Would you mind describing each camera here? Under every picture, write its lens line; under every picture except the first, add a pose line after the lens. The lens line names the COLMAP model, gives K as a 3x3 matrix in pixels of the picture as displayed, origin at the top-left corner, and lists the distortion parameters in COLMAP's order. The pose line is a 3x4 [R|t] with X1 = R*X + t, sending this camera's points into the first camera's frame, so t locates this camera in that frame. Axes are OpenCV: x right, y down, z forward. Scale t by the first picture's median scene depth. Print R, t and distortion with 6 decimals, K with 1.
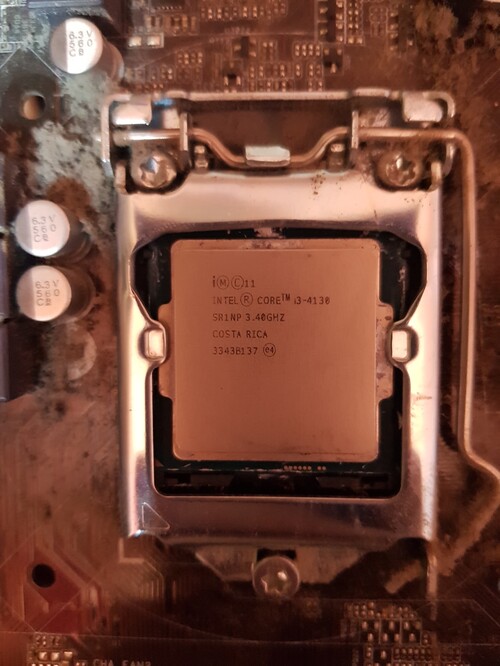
lens RADIAL K [[537.5, 0, 250.0], [0, 537.5, 333.0], [0, 0, 1]] dist [0.079719, -0.237493]
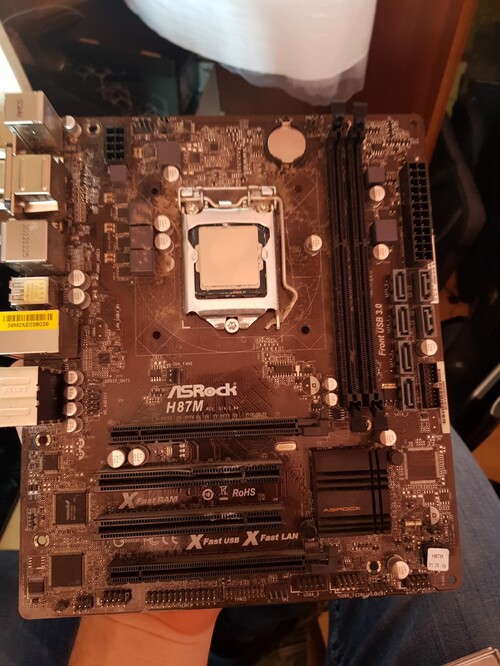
lens RADIAL K [[537.5, 0, 250.0], [0, 537.5, 333.0], [0, 0, 1]] dist [0.079719, -0.237493]
pose [[0.996094, -0.026774, 0.084144, -0.125504], [0.040712, 0.984848, -0.168575, 1.099496], [-0.078355, 0.171342, 0.982091, -2.327680]]
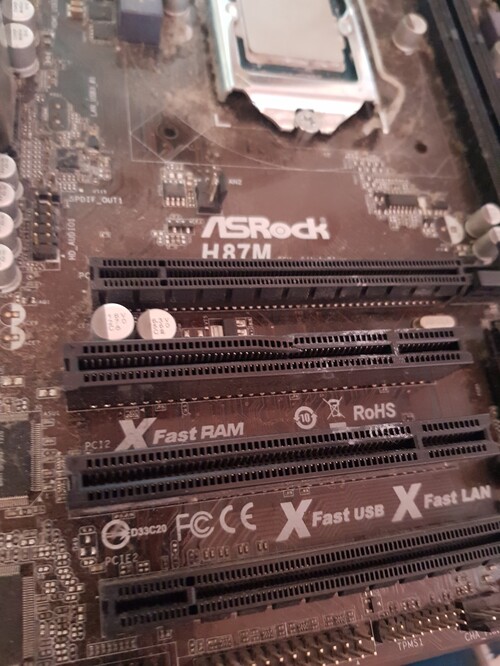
lens RADIAL K [[537.5, 0, 250.0], [0, 537.5, 333.0], [0, 0, 1]] dist [0.079719, -0.237493]
pose [[0.952208, -0.026018, 0.304339, -0.741870], [0.137985, 0.925545, -0.352600, 1.800103], [-0.272506, 0.377743, 0.884902, -0.305892]]
